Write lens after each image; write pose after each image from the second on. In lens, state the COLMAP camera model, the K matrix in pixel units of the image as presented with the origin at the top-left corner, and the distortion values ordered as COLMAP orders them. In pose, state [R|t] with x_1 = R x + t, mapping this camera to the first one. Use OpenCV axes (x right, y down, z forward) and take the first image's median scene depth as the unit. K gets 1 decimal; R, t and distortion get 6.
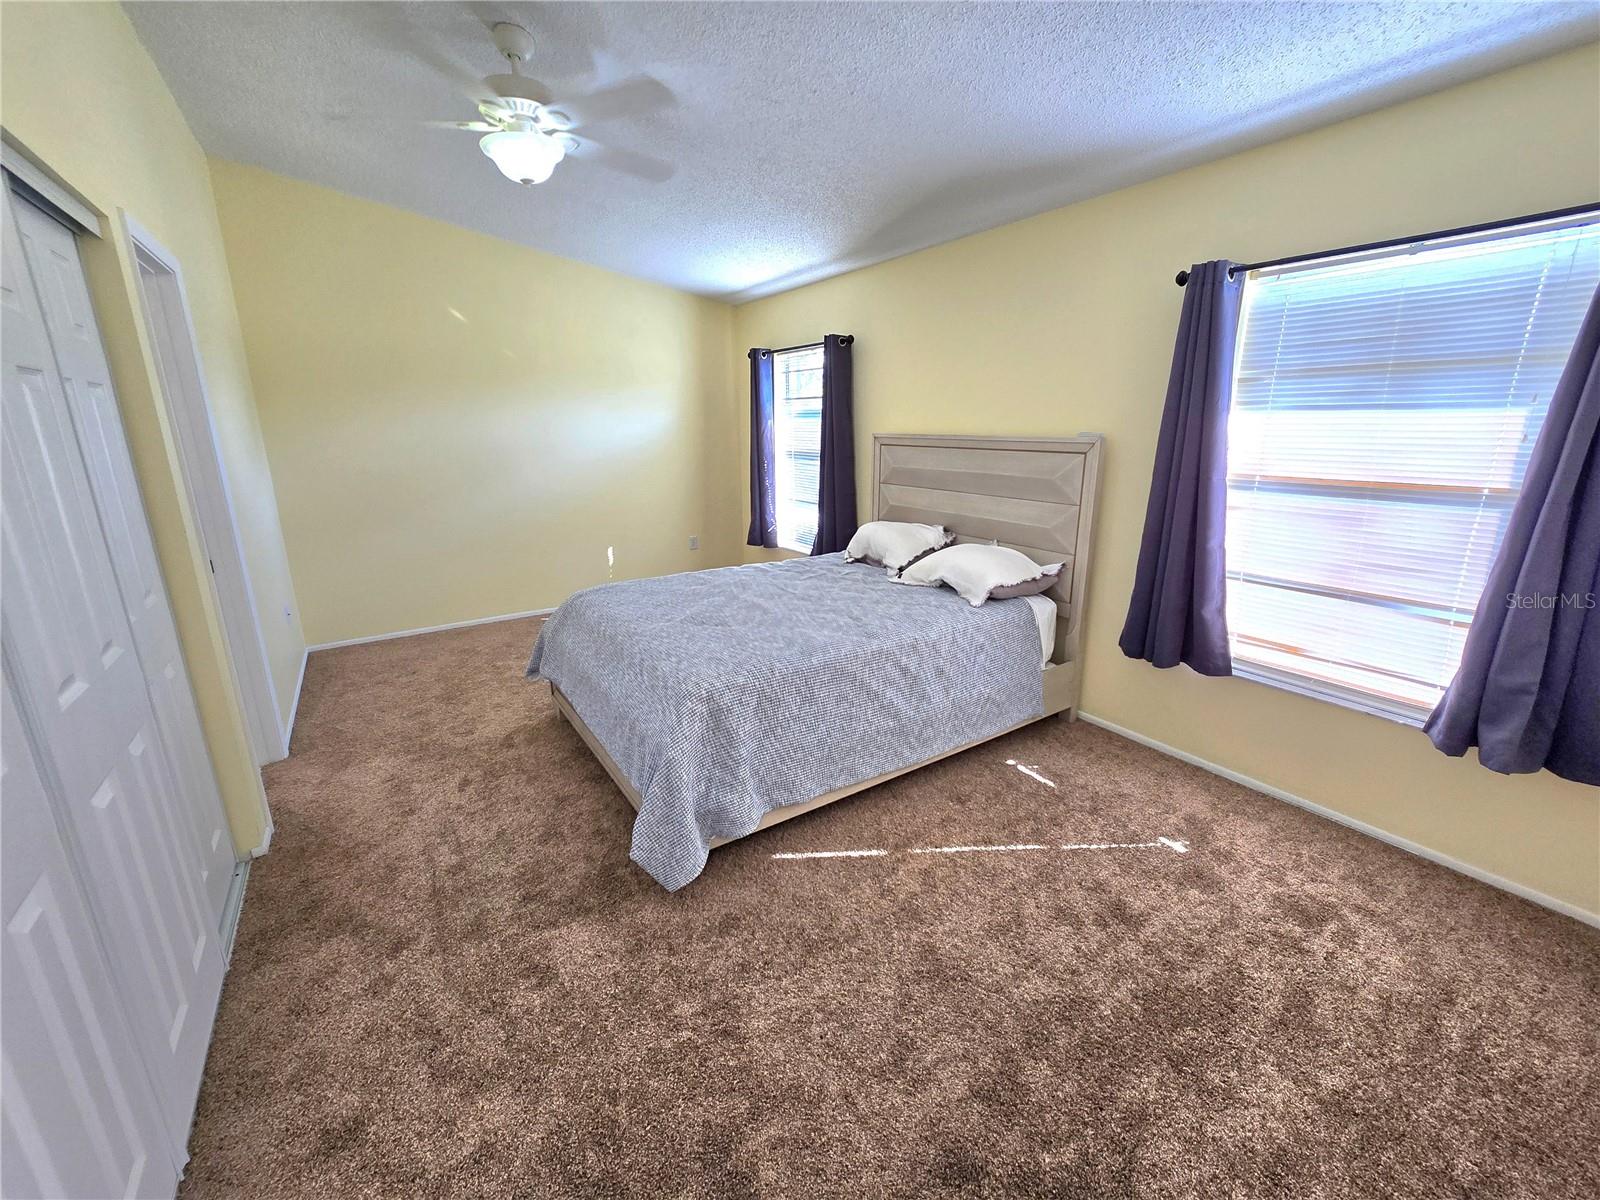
lens RADIAL K [[640.7, 0, 800.2], [0, 640.7, 570.7], [0, 0, 1]] dist [-0.000588, 0.000058]
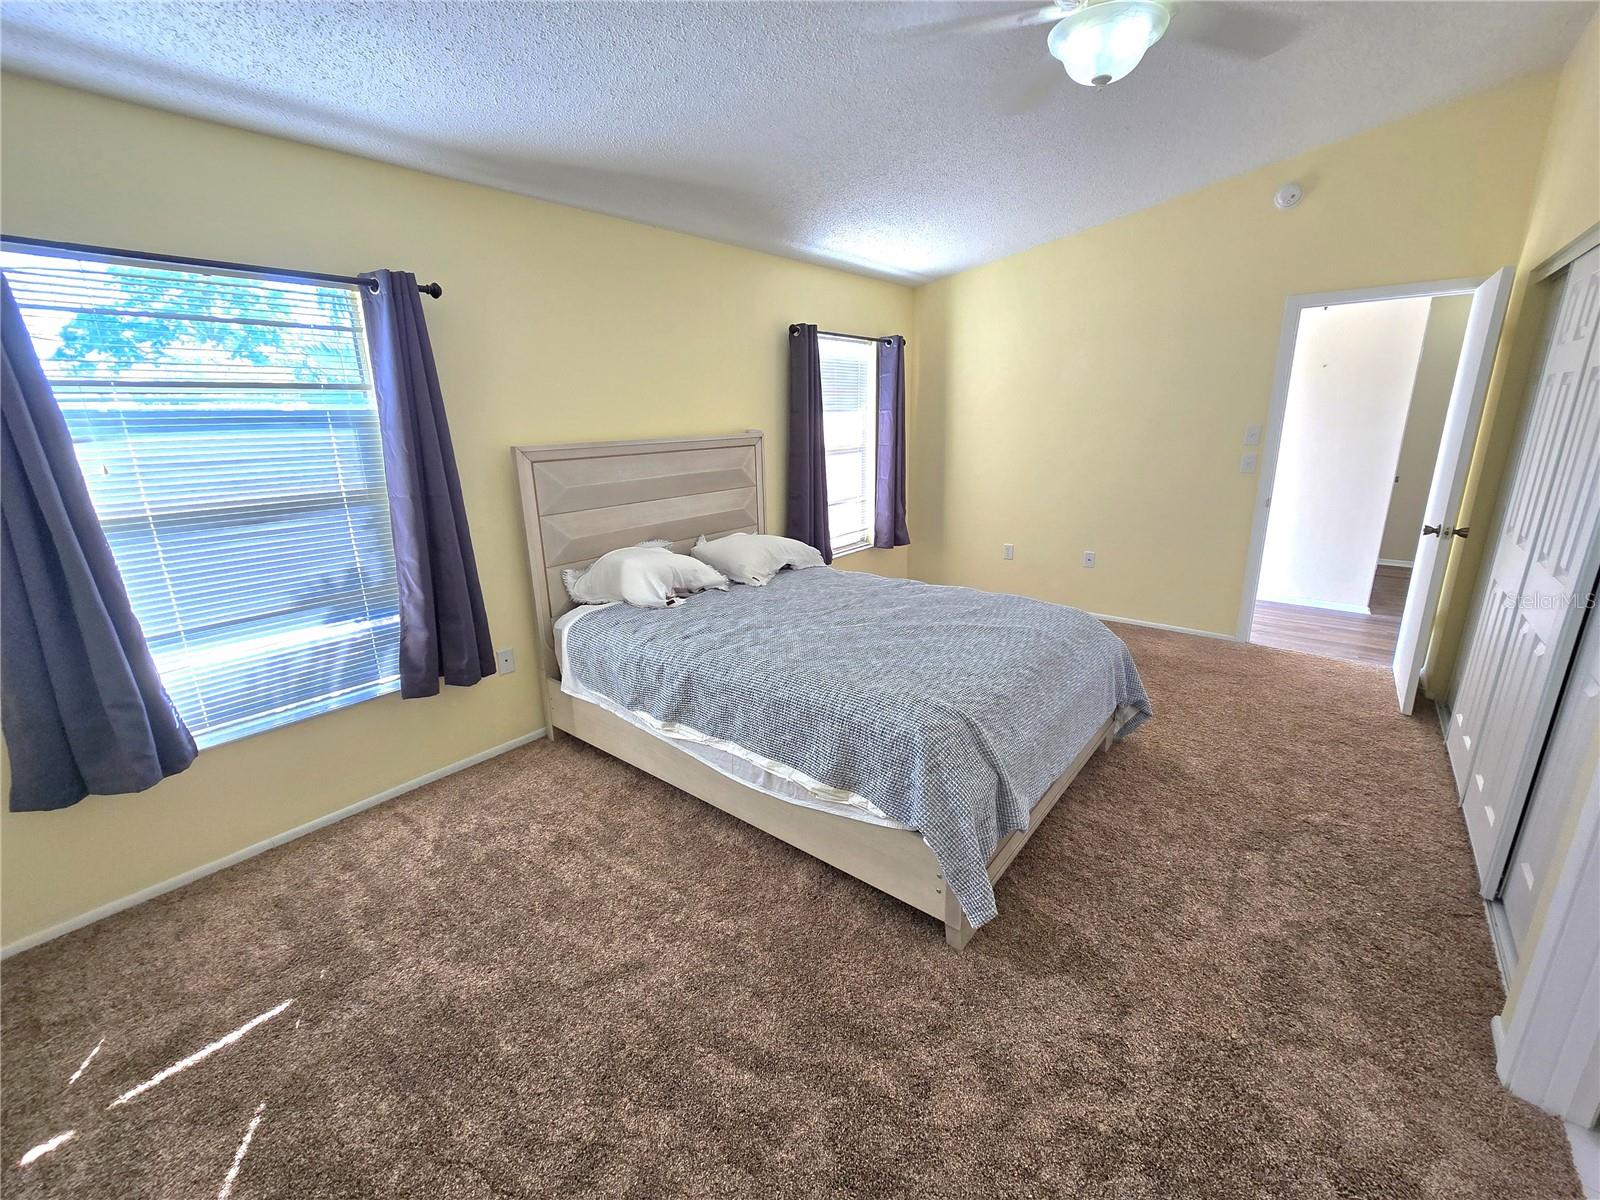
lens RADIAL K [[651.2, 0, 798.4], [0, 651.2, 586.7], [0, 0, 1]] dist [-0.004835, 0.000225]
pose [[-0.288054, -0.226797, 0.930370, -0.999458], [0.257378, 0.917465, 0.303339, -0.334271], [-0.922378, 0.326835, -0.205906, 1.448627]]
